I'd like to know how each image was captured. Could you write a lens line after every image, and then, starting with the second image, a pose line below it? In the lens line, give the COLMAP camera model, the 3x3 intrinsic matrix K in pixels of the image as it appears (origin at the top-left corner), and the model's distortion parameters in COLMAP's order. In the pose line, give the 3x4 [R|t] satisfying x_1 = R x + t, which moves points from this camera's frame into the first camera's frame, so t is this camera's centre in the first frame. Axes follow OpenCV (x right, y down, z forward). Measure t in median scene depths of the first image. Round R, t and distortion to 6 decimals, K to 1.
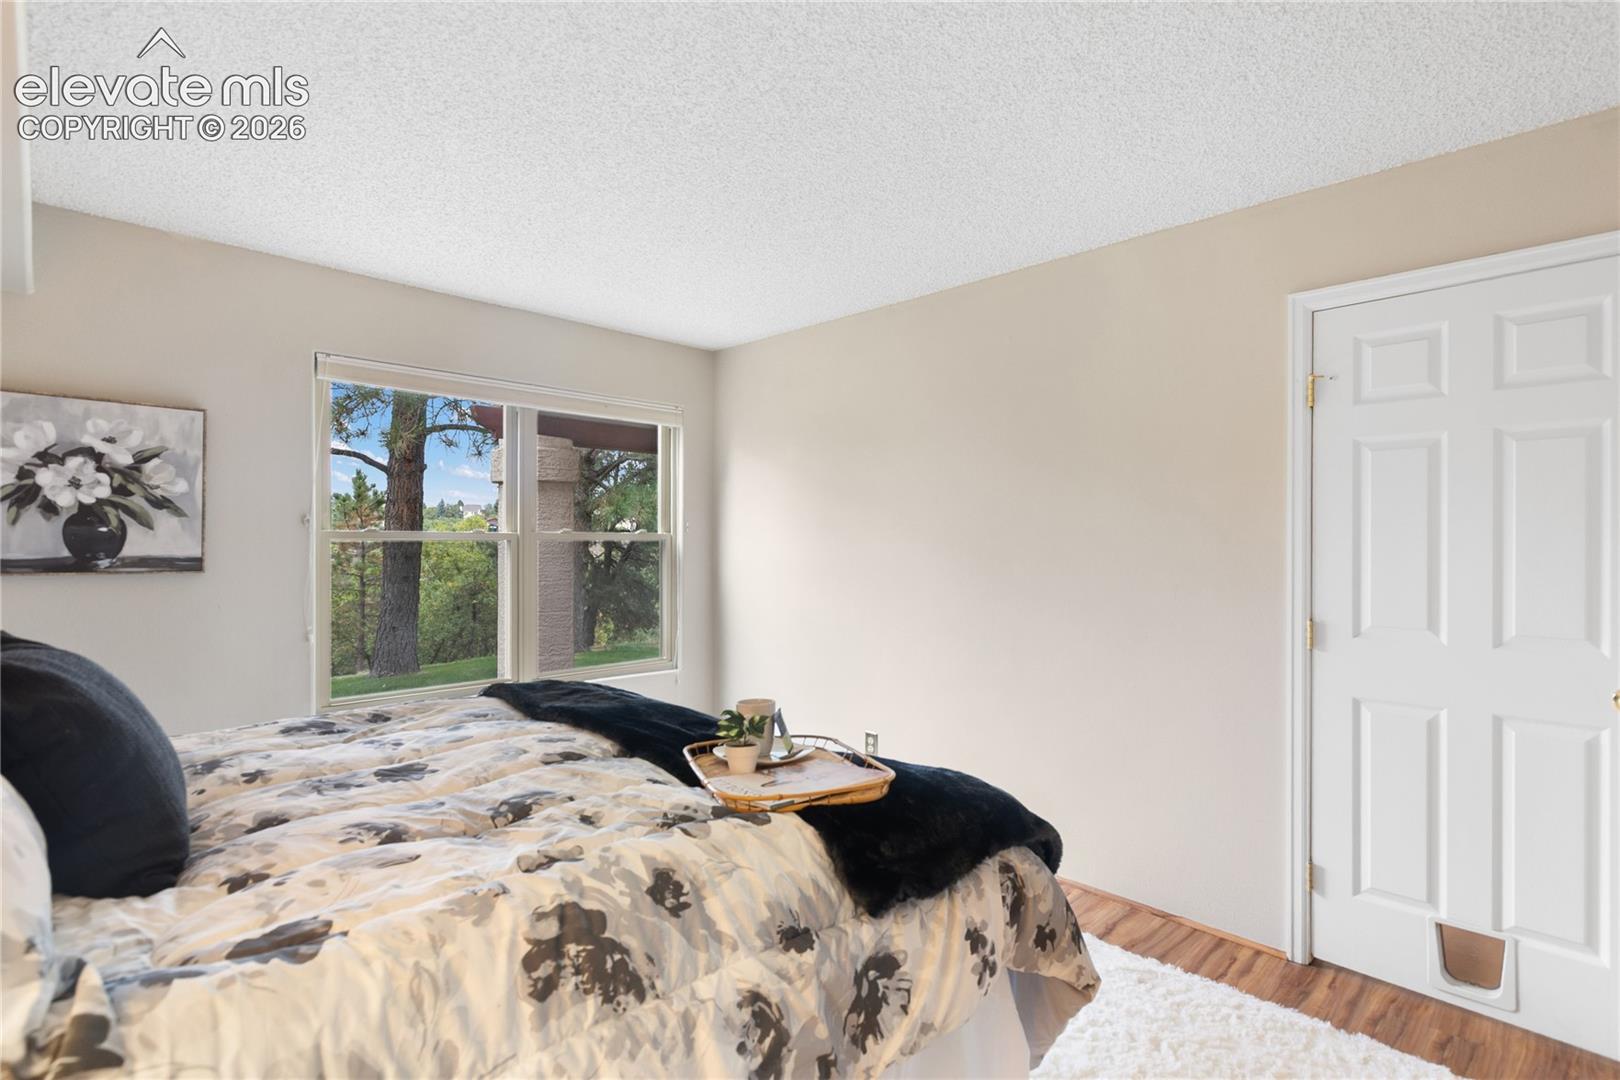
lens RADIAL K [[758.1, 0, 835.9], [0, 758.1, 552.6], [0, 0, 1]] dist [0.002116, 0.000313]
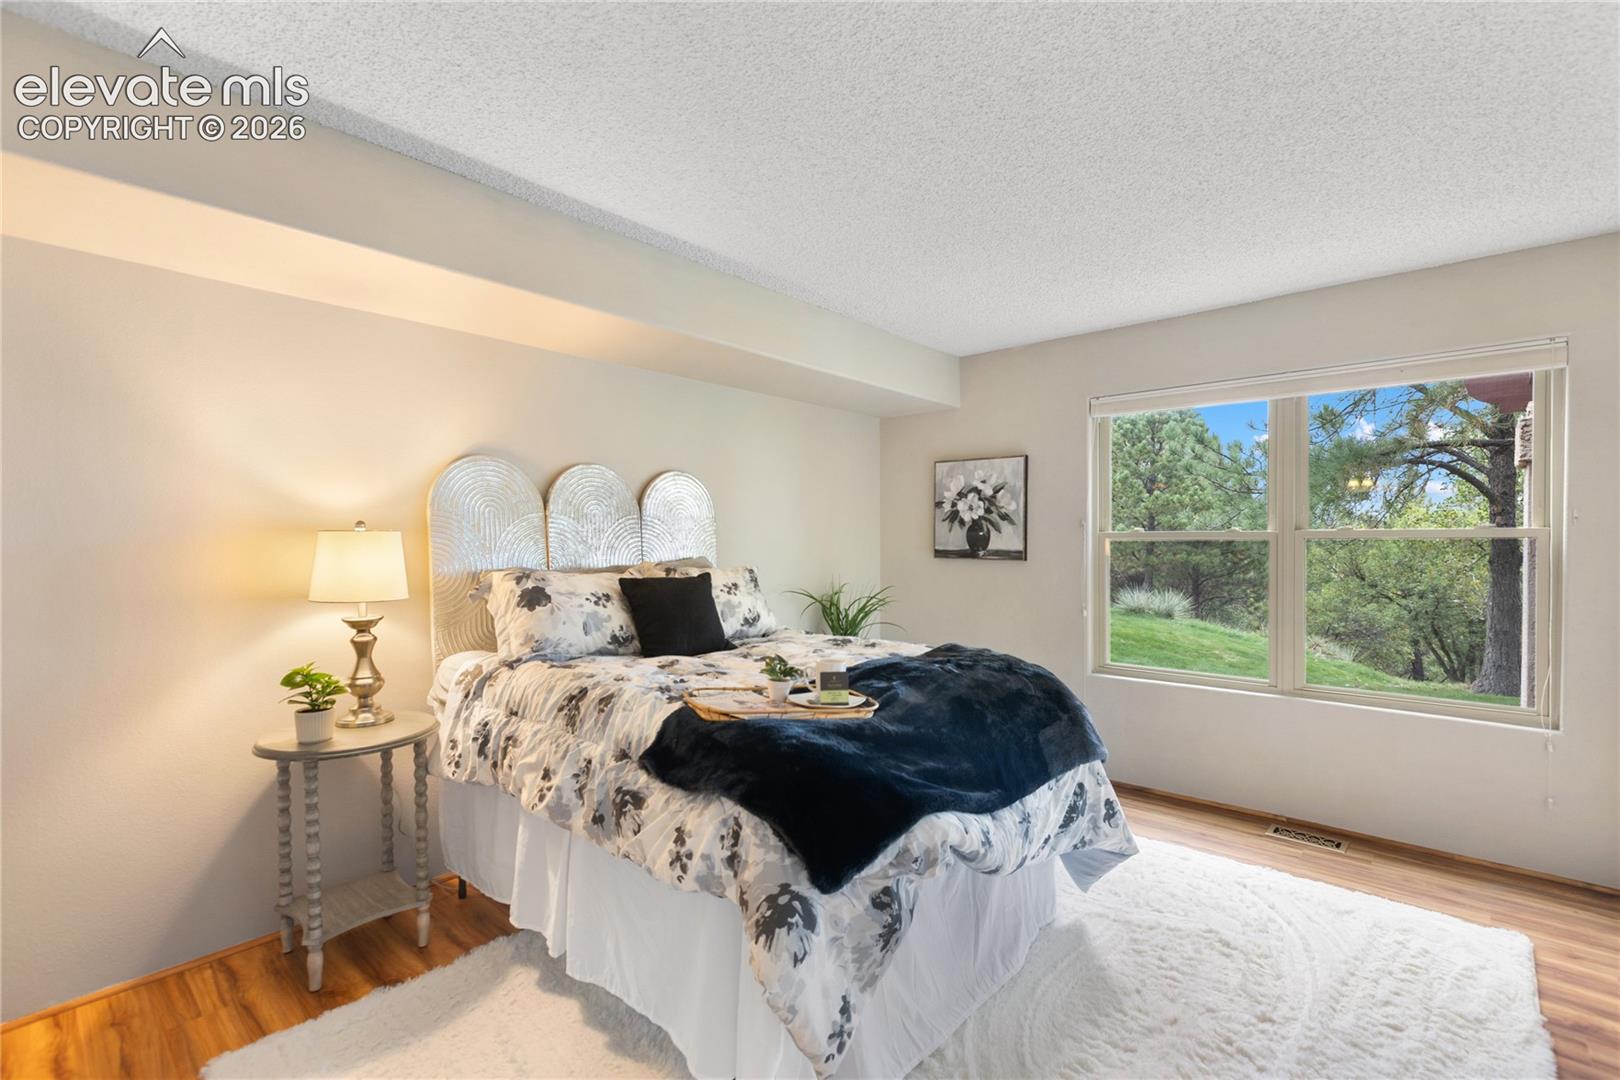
lens RADIAL K [[732.6, 0, 812.0], [0, 732.6, 547.4], [0, 0, 1]] dist [0.005346, 0.000225]
pose [[0.043686, 0.008621, -0.999008, 0.696337], [-0.011168, 0.999904, 0.008140, -0.008475], [0.998983, 0.010801, 0.043778, 0.547386]]
